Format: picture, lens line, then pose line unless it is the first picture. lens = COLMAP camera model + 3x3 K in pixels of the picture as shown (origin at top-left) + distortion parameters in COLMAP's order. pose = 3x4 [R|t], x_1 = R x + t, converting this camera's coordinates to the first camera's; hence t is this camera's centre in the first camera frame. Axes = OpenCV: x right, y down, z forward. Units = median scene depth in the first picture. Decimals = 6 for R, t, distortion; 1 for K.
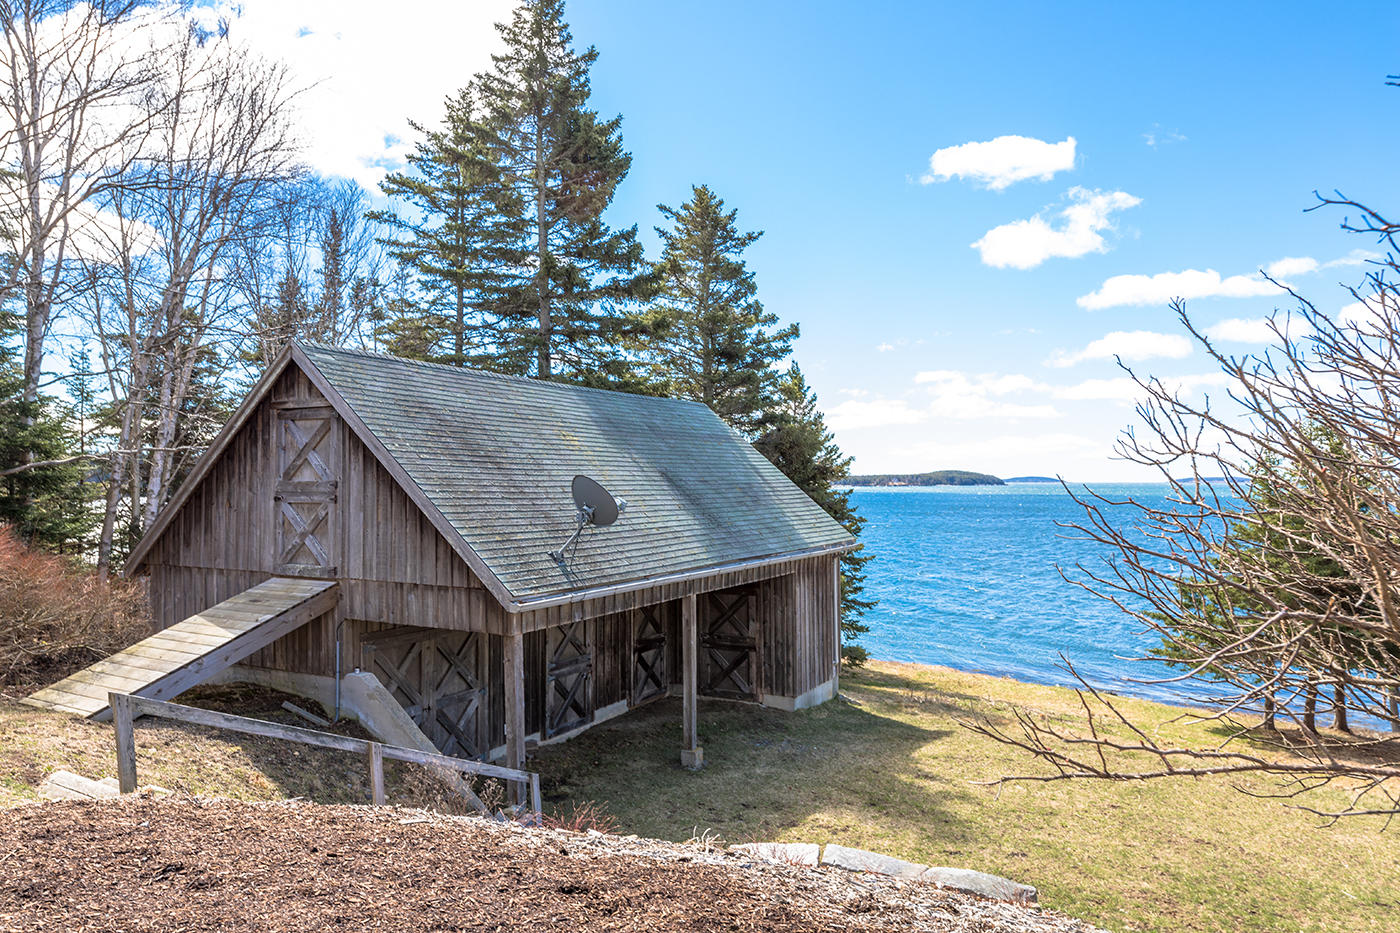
lens RADIAL K [[920.9, 0, 700.8], [0, 920.9, 467.8], [0, 0, 1]] dist [-0.004518, 0.003173]
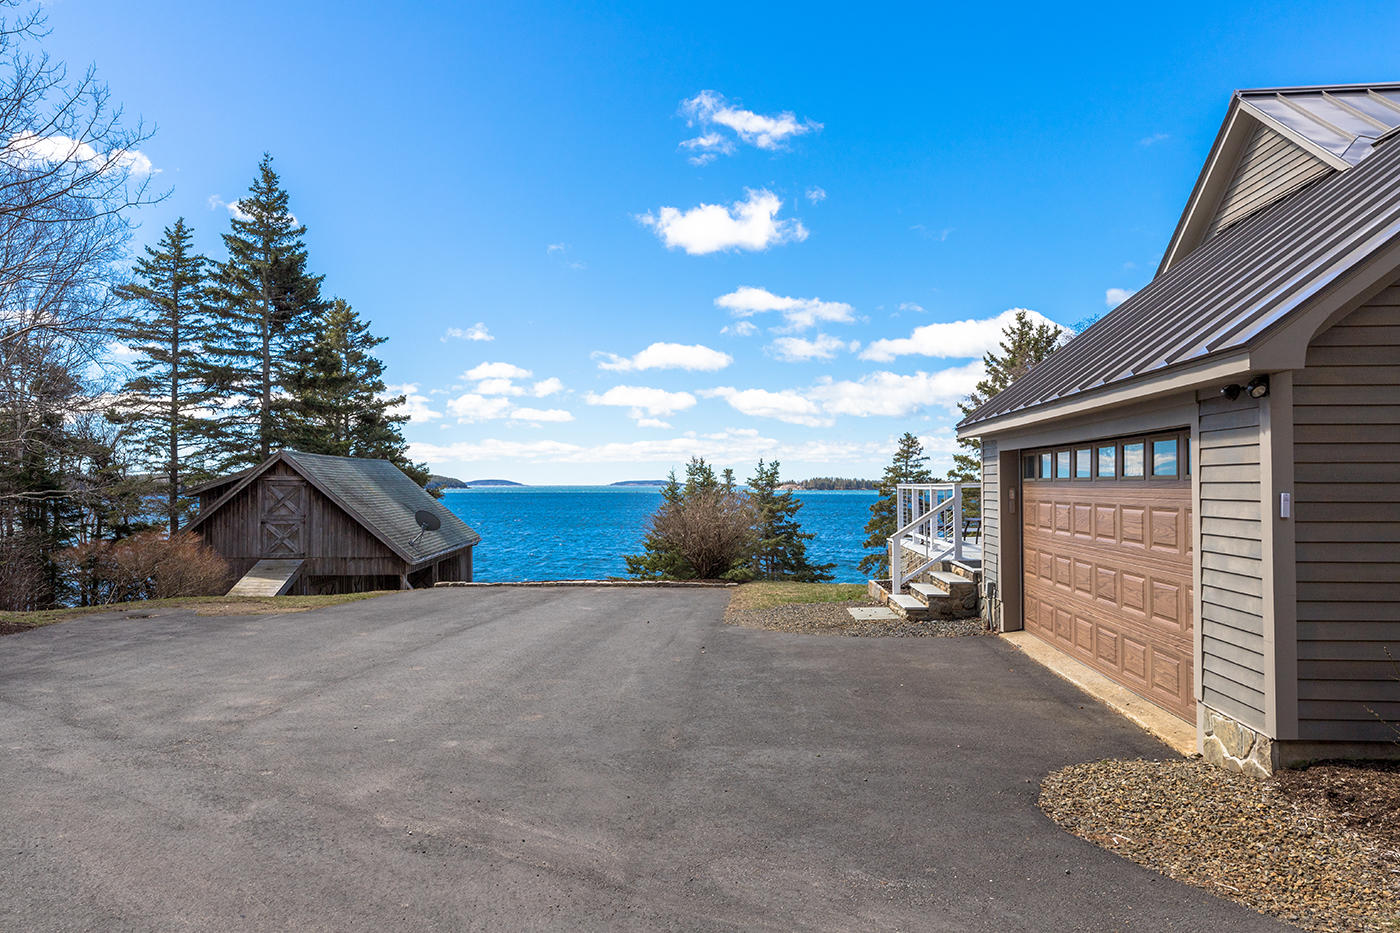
lens RADIAL K [[920.9, 0, 701.3], [0, 920.9, 463.9], [0, 0, 1]] dist [-0.004518, 0.003173]
pose [[0.841576, 0.010868, 0.540030, -0.511272], [-0.007272, 0.999935, -0.008791, -0.061267], [-0.540090, 0.003472, 0.841600, -0.900845]]
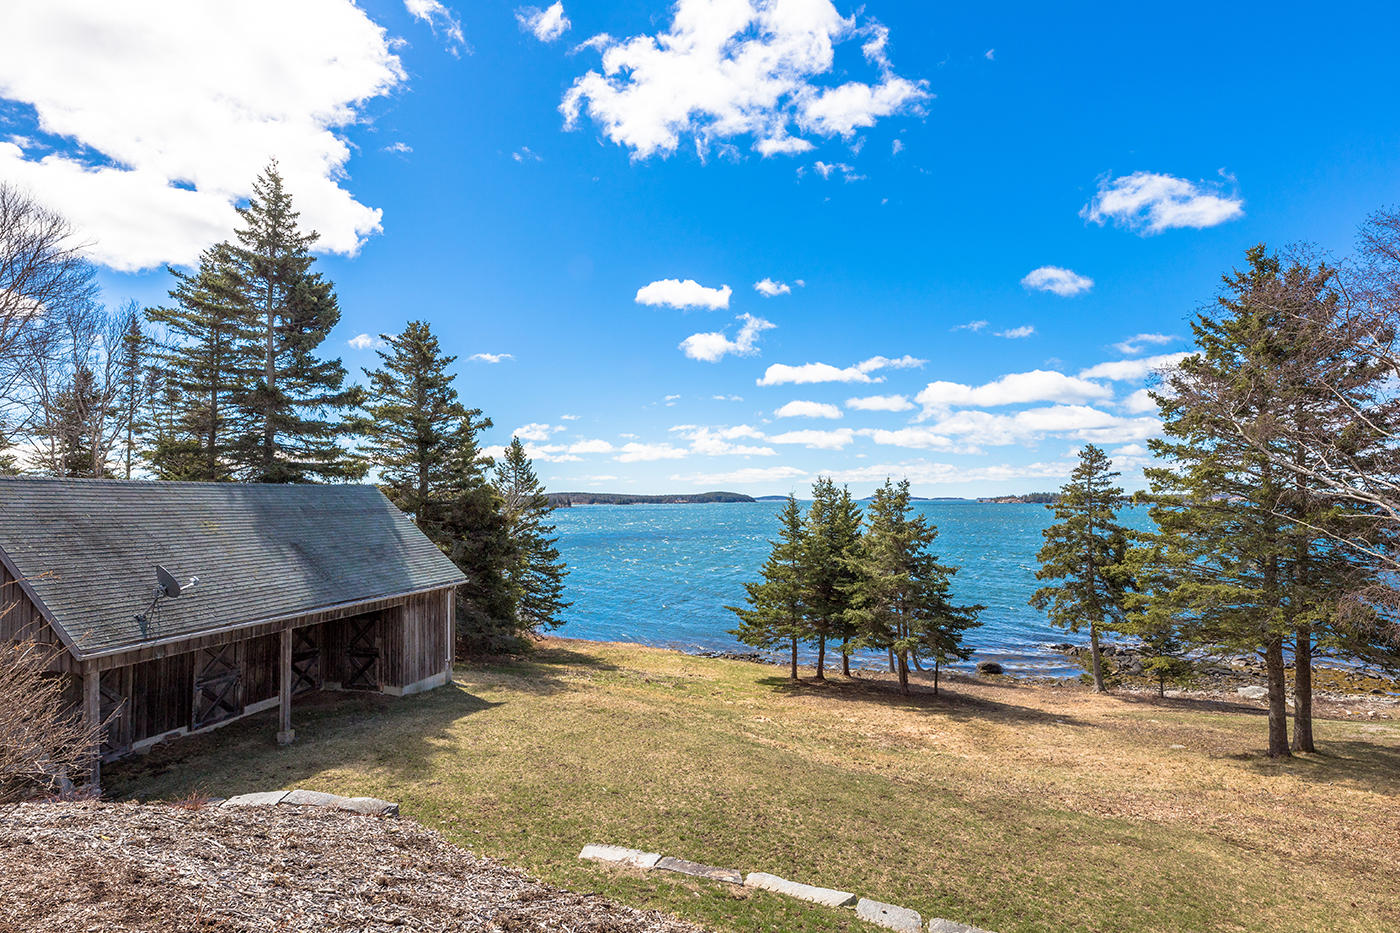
lens RADIAL K [[683.2, 0, 692.5], [0, 683.2, 461.2], [0, 0, 1]] dist [-0.001265, 0.000768]
pose [[0.973016, 0.008630, 0.230578, 0.296169], [0.000830, 0.999163, -0.040901, -0.074402], [-0.230738, 0.039988, 0.972194, -0.216104]]
